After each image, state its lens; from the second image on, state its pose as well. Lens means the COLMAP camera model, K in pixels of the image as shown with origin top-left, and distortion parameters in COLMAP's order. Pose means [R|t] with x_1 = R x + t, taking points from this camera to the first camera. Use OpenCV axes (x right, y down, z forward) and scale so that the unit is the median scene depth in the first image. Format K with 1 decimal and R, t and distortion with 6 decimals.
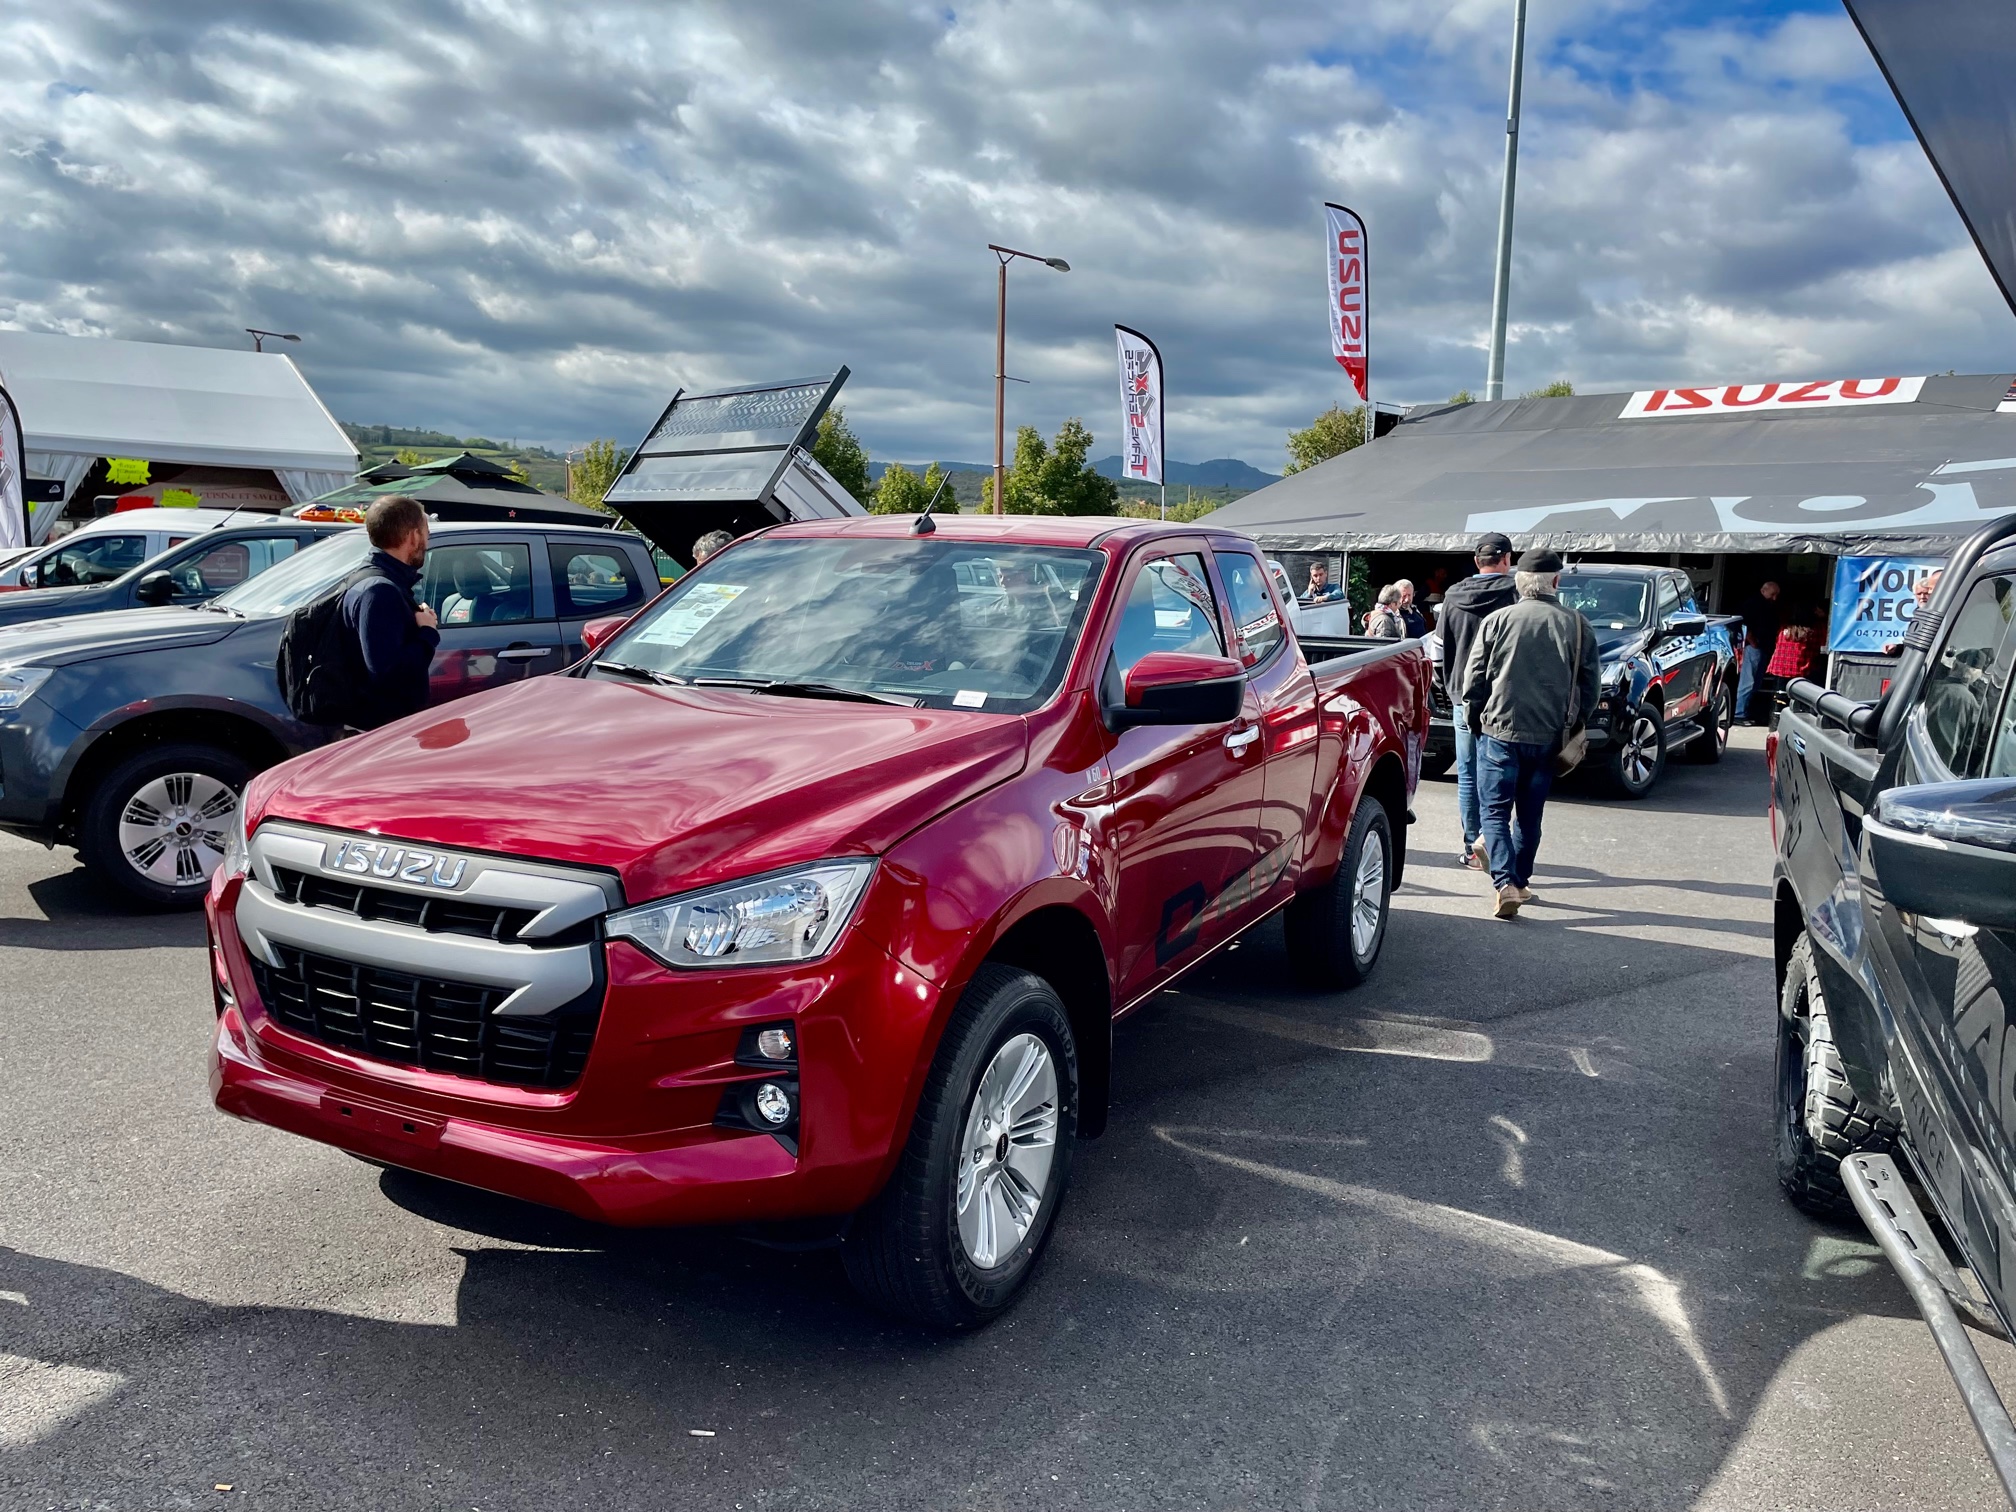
lens RADIAL K [[1541.8, 0, 1009.4], [0, 1541.8, 800.3], [0, 0, 1]] dist [0.088703, -0.105857]
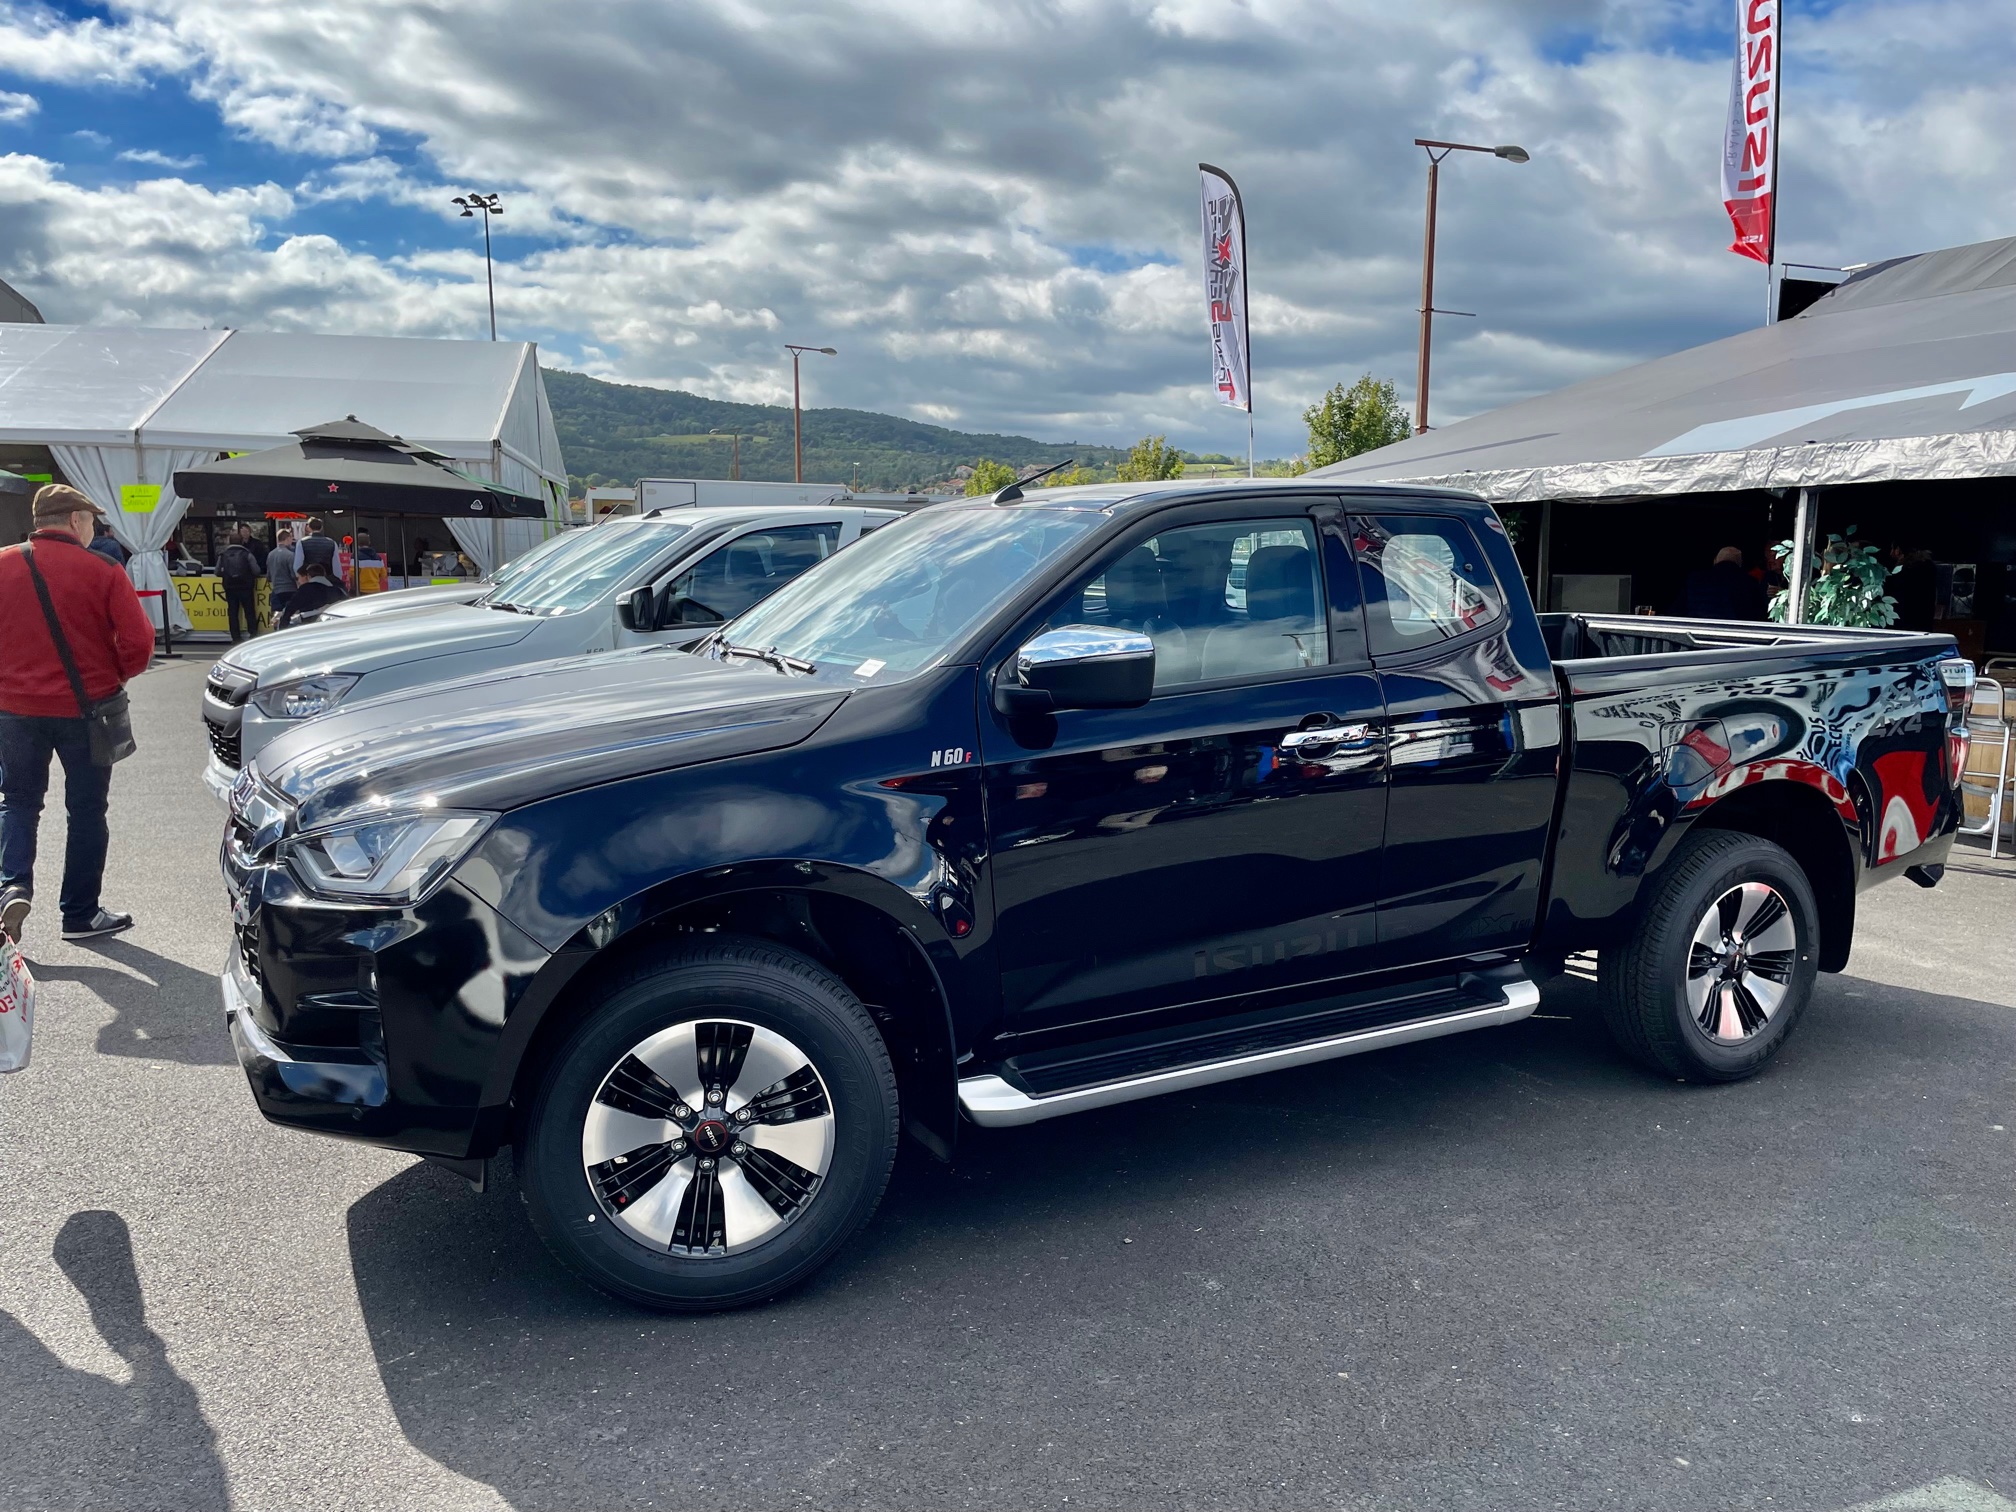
lens RADIAL K [[1541.8, 0, 1009.4], [0, 1541.8, 800.3], [0, 0, 1]] dist [0.088703, -0.105857]
pose [[0.901032, 0.051347, -0.430703, 0.259949], [-0.052280, 0.998586, 0.009679, -0.044061], [0.430591, 0.013796, 0.902442, 0.359178]]
